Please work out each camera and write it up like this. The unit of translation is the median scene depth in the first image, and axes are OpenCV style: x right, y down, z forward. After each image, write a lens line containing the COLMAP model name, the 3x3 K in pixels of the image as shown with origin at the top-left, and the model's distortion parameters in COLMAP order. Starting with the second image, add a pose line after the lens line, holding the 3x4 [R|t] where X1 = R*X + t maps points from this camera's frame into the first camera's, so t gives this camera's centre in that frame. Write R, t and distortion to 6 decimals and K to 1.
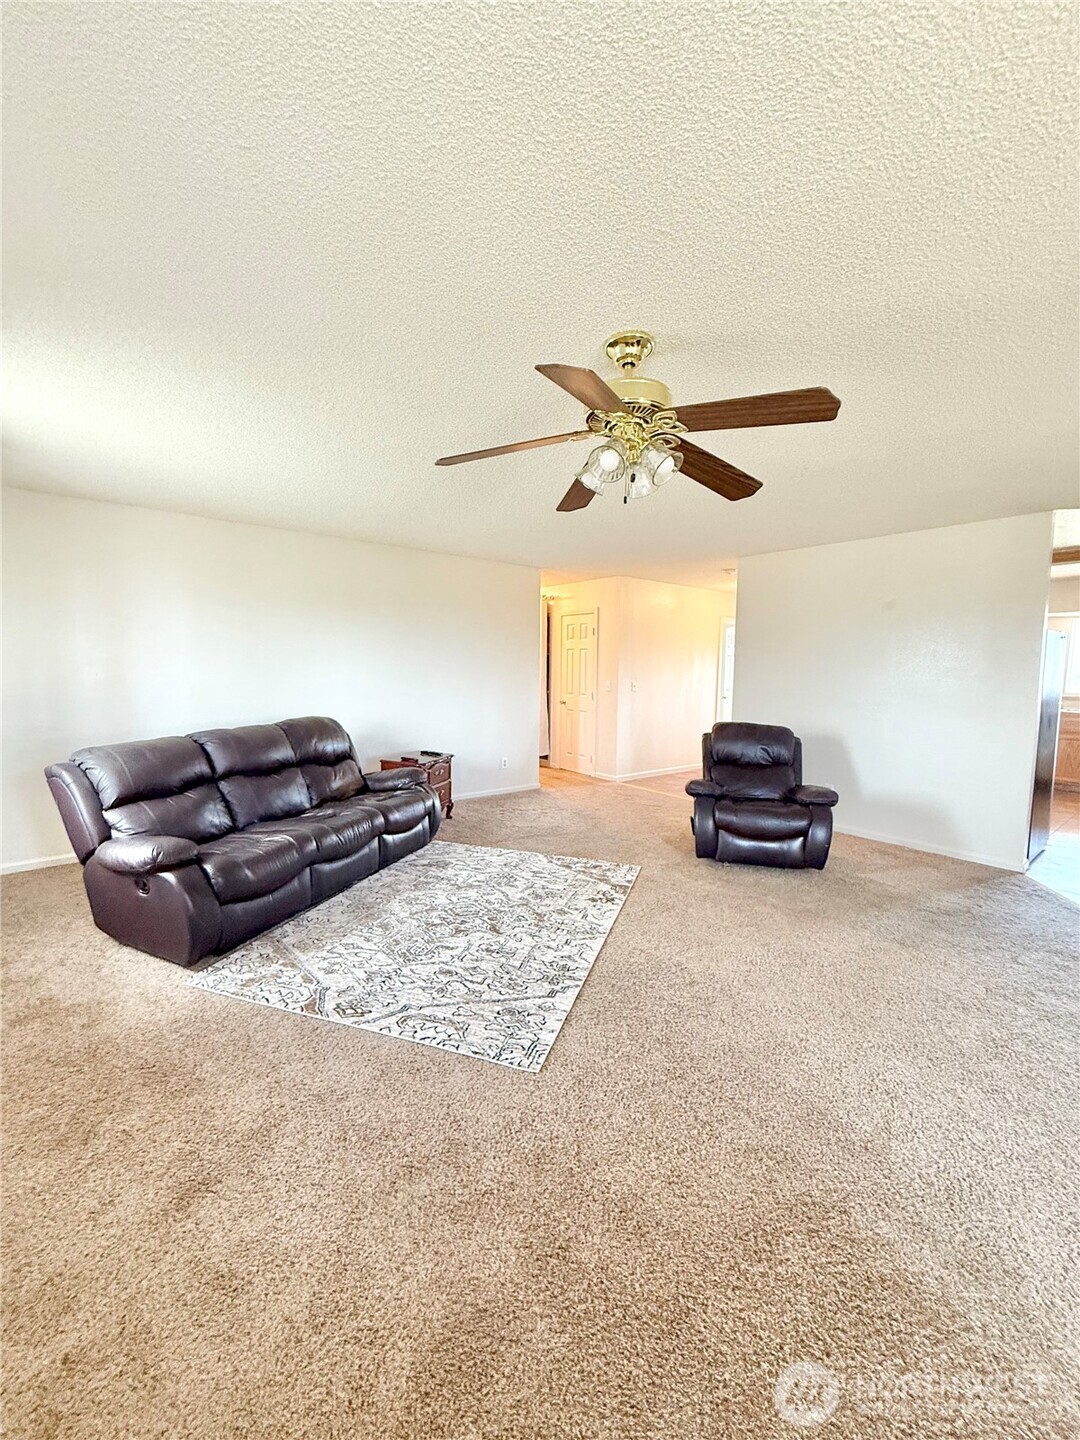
lens RADIAL K [[585.9, 0, 540.1], [0, 585.9, 718.8], [0, 0, 1]] dist [-0.003853, -0.000098]
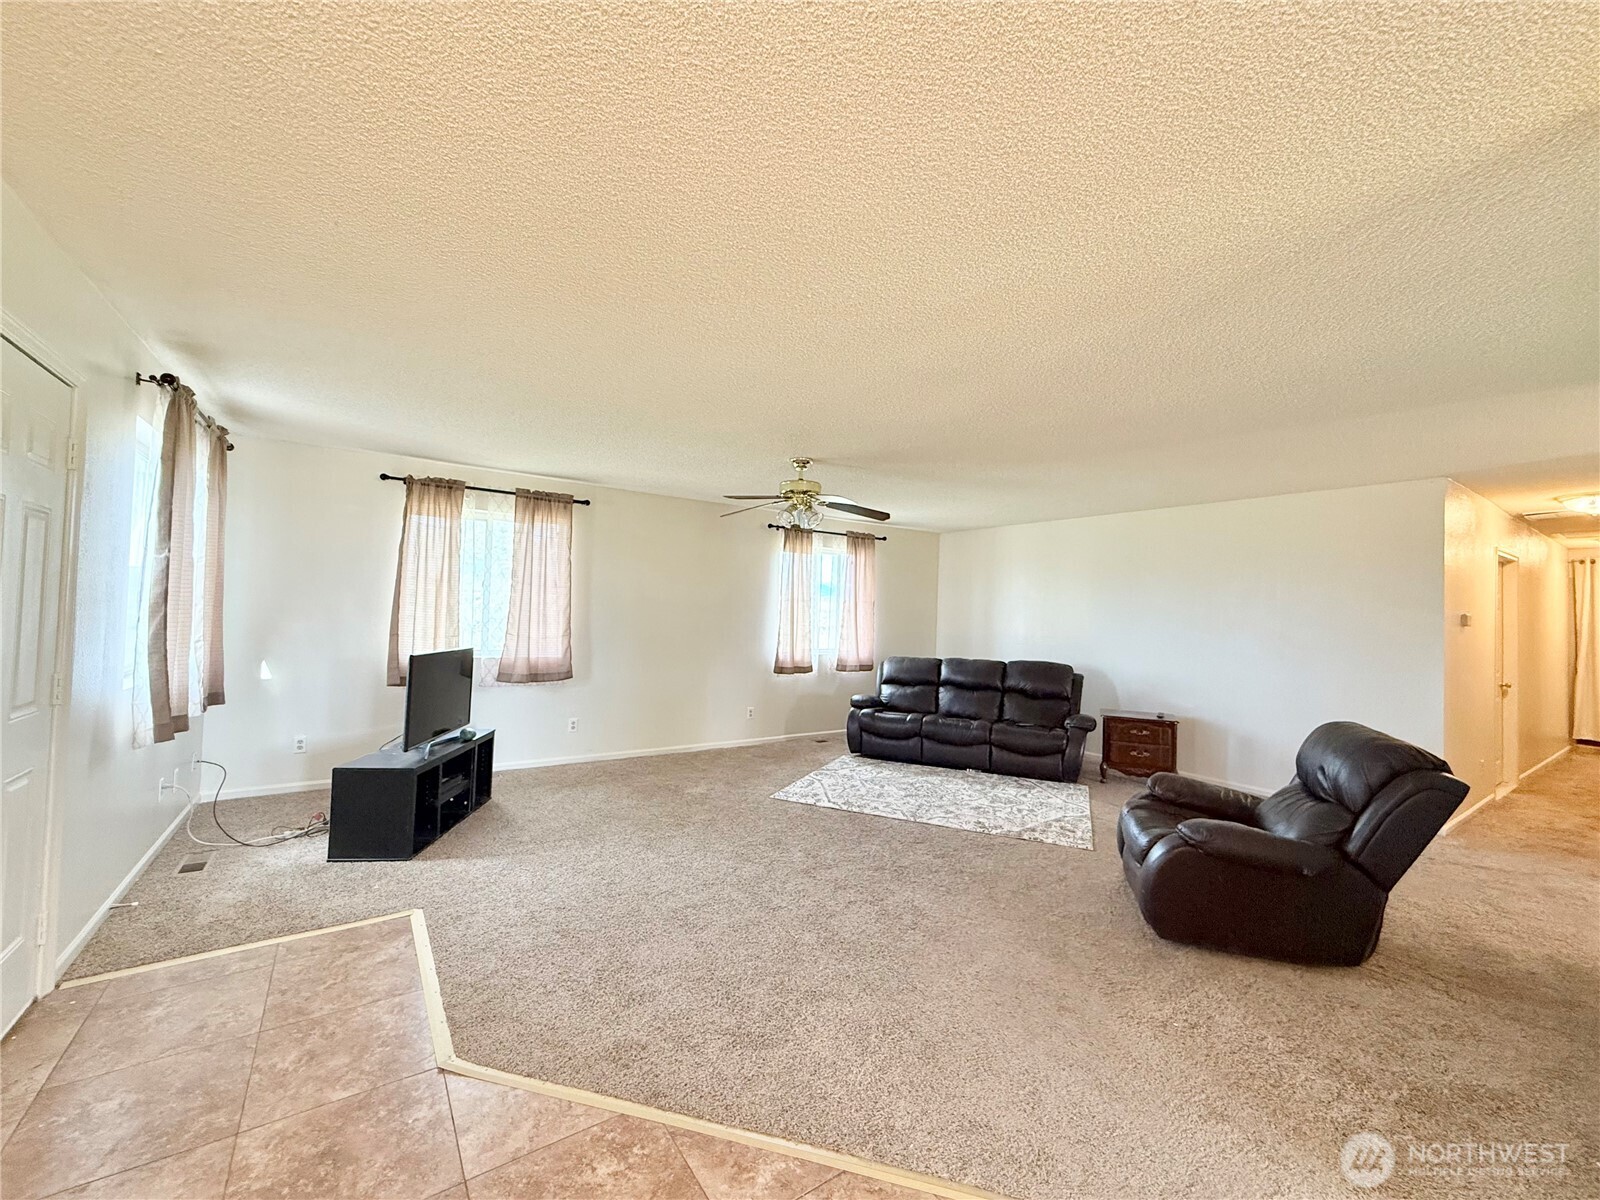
lens RADIAL K [[651.0, 0, 802.2], [0, 651.0, 598.5], [0, 0, 1]] dist [-0.003853, -0.000098]
pose [[-0.056604, -0.026440, -0.998047, 1.401661], [-0.123086, 0.992208, -0.019305, -0.066294], [0.990780, 0.121753, -0.059417, 0.660277]]
